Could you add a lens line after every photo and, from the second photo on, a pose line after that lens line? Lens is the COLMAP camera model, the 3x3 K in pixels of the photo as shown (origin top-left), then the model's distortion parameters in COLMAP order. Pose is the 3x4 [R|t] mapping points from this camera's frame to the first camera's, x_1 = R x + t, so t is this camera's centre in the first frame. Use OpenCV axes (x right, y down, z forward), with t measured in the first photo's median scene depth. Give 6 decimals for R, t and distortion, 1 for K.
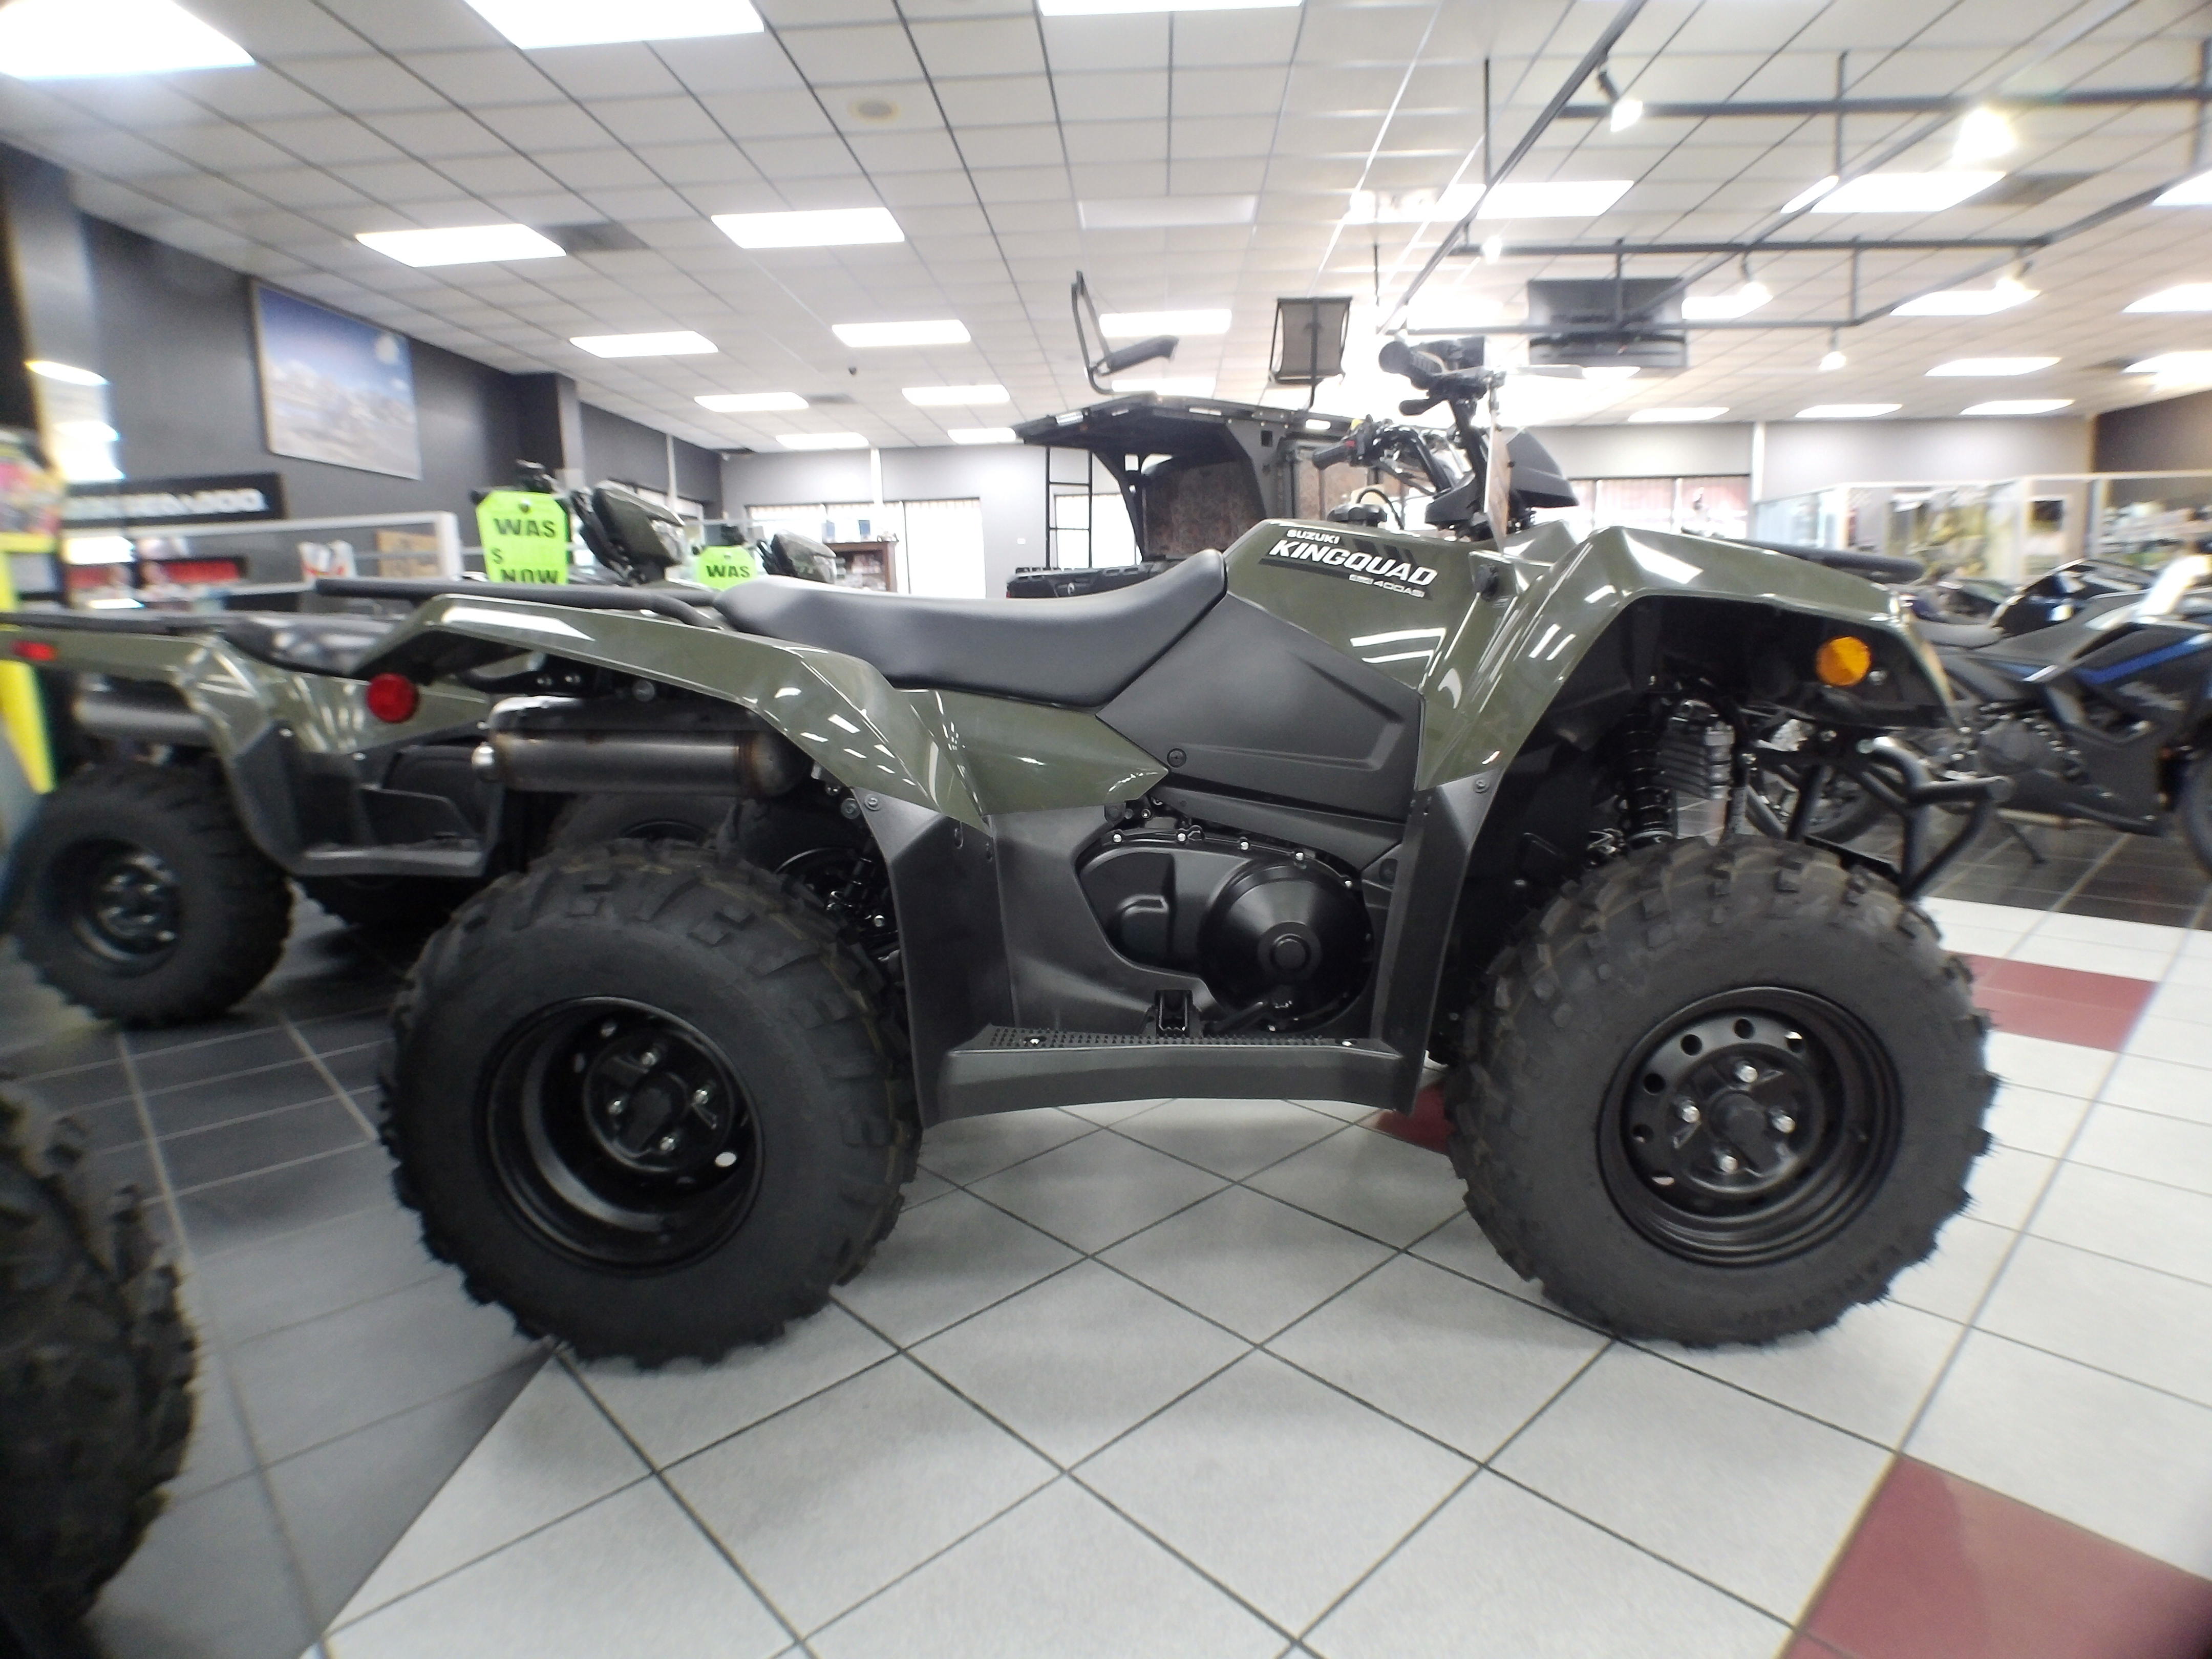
lens RADIAL K [[1193.5, 0, 1112.1], [0, 1193.5, 882.8], [0, 0, 1]] dist [-0.040982, 0.001798]
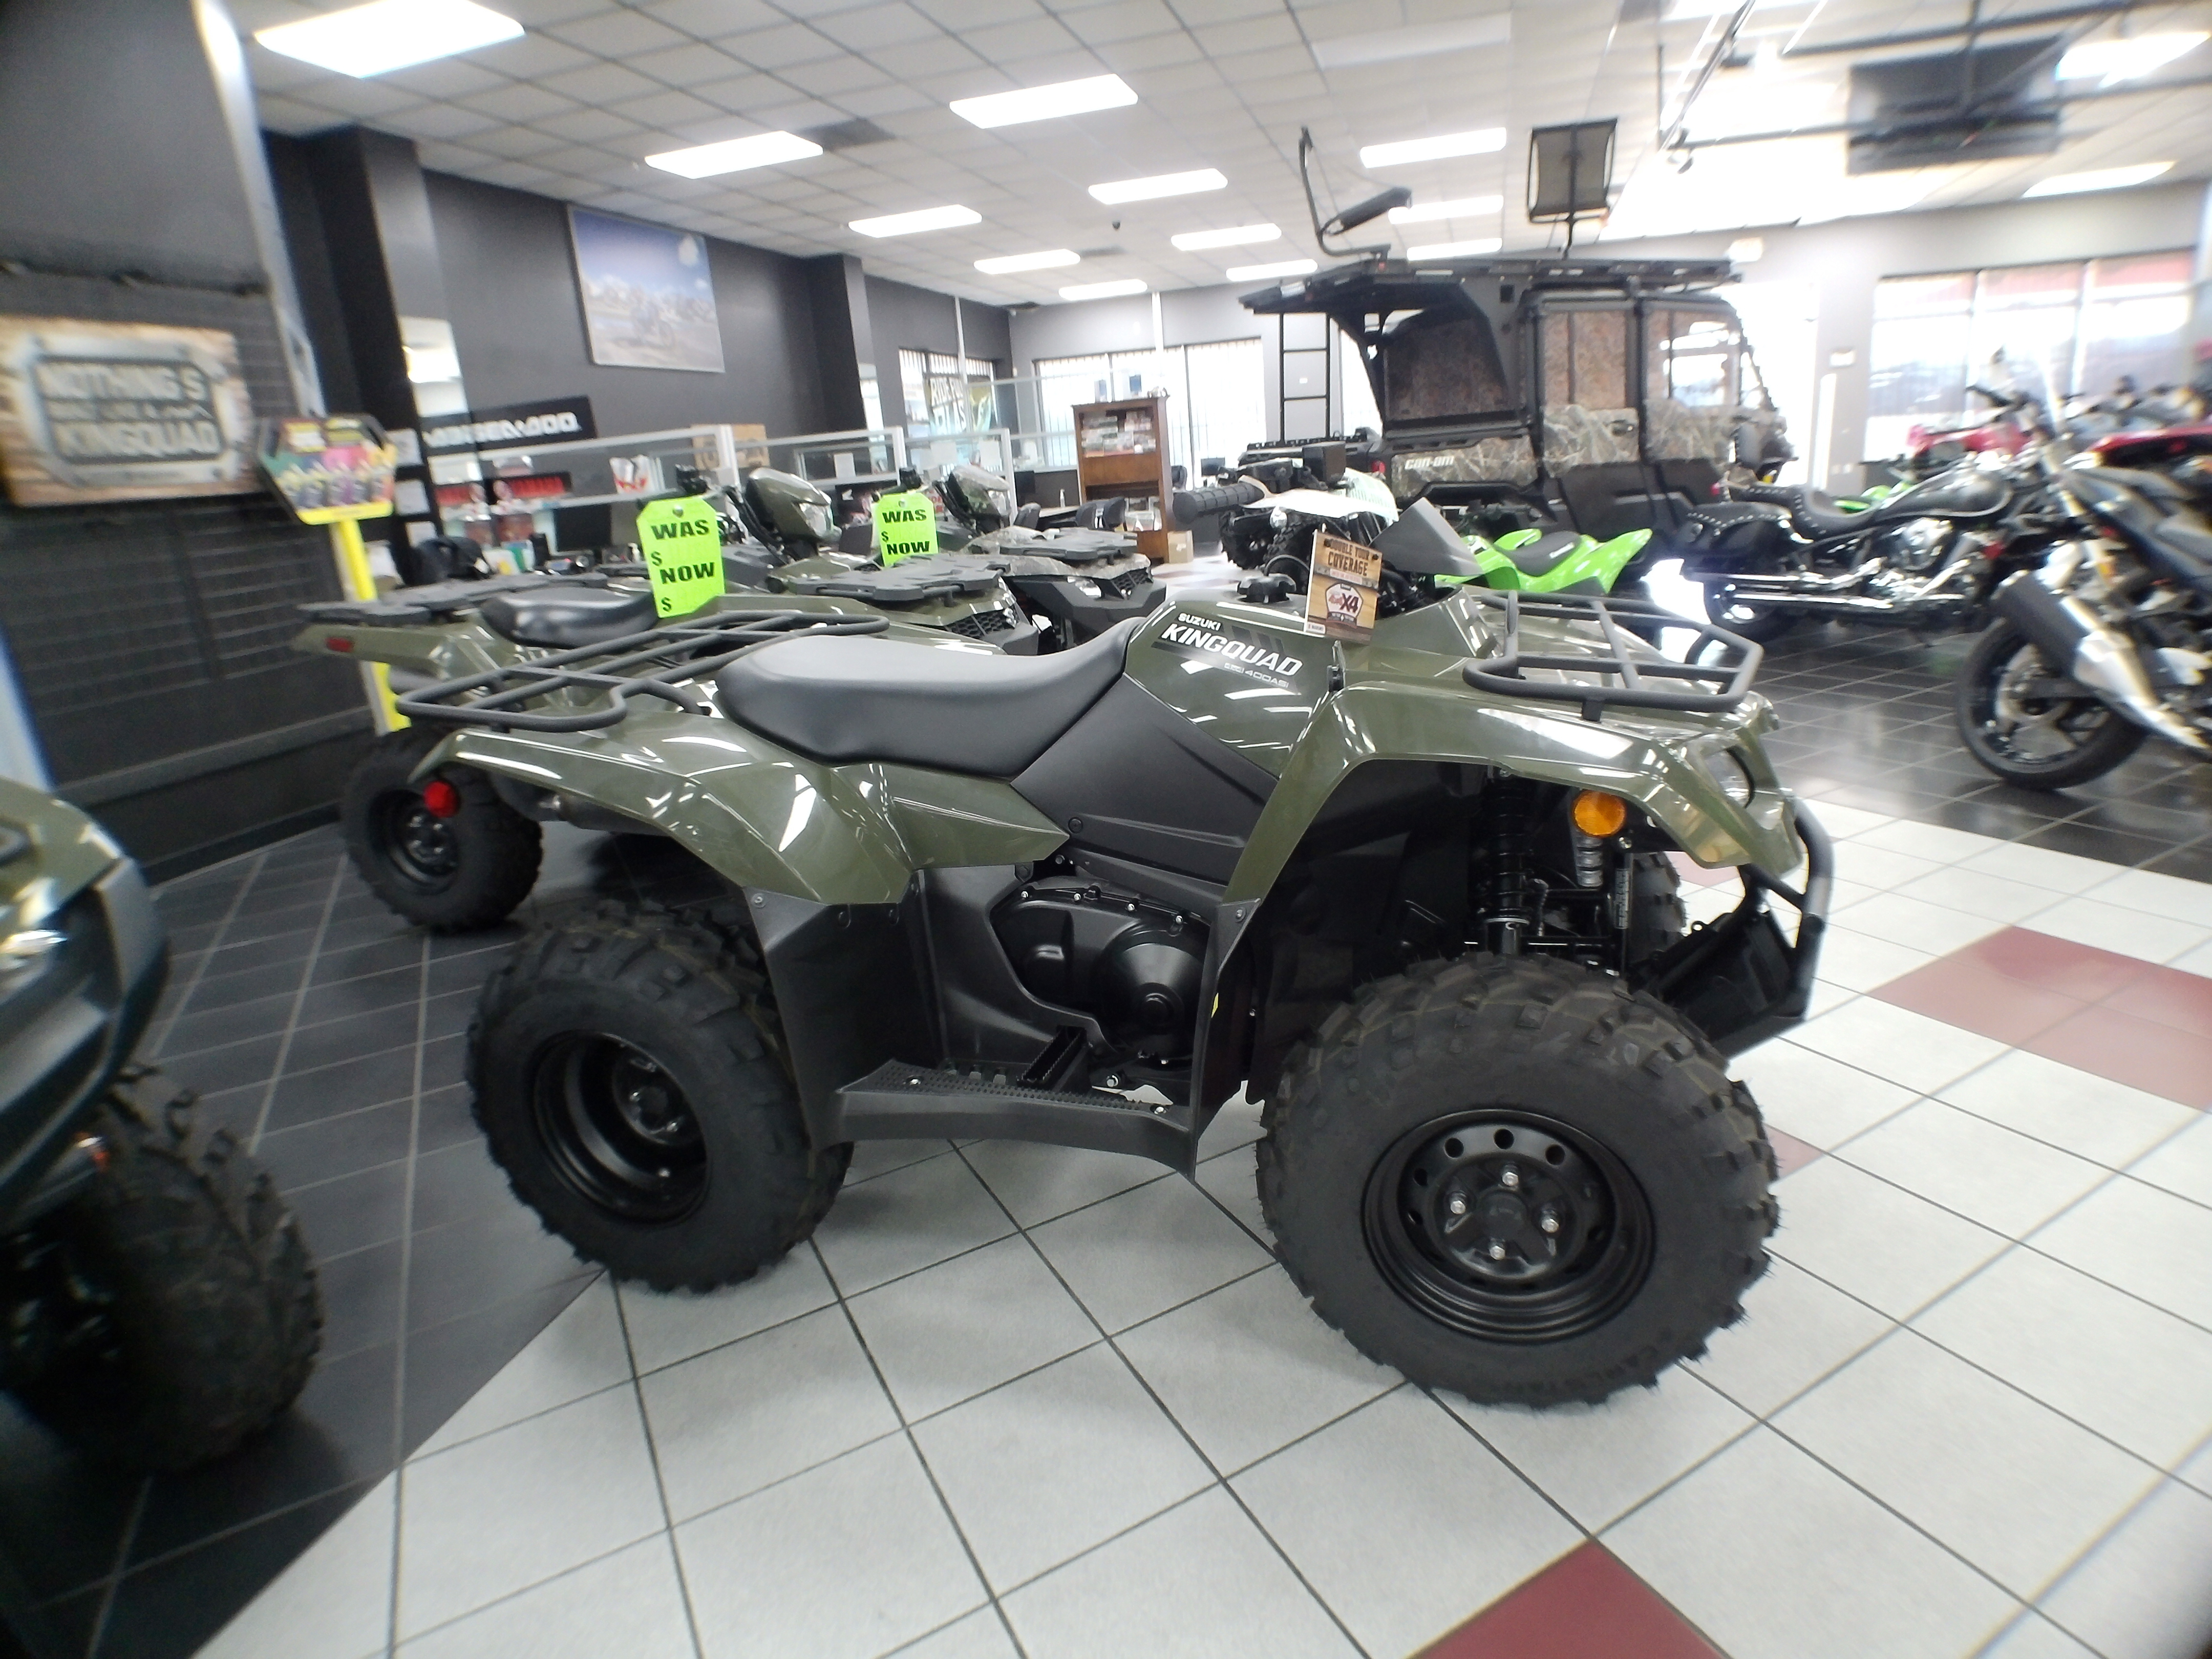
lens RADIAL K [[1193.5, 0, 1137.1], [0, 1193.5, 867.3], [0, 0, 1]] dist [-0.040982, 0.001798]
pose [[0.966829, 0.038996, -0.252431, 0.233598], [-0.003827, 0.990378, 0.138338, -0.131051], [0.255396, -0.132783, 0.957675, -0.039961]]
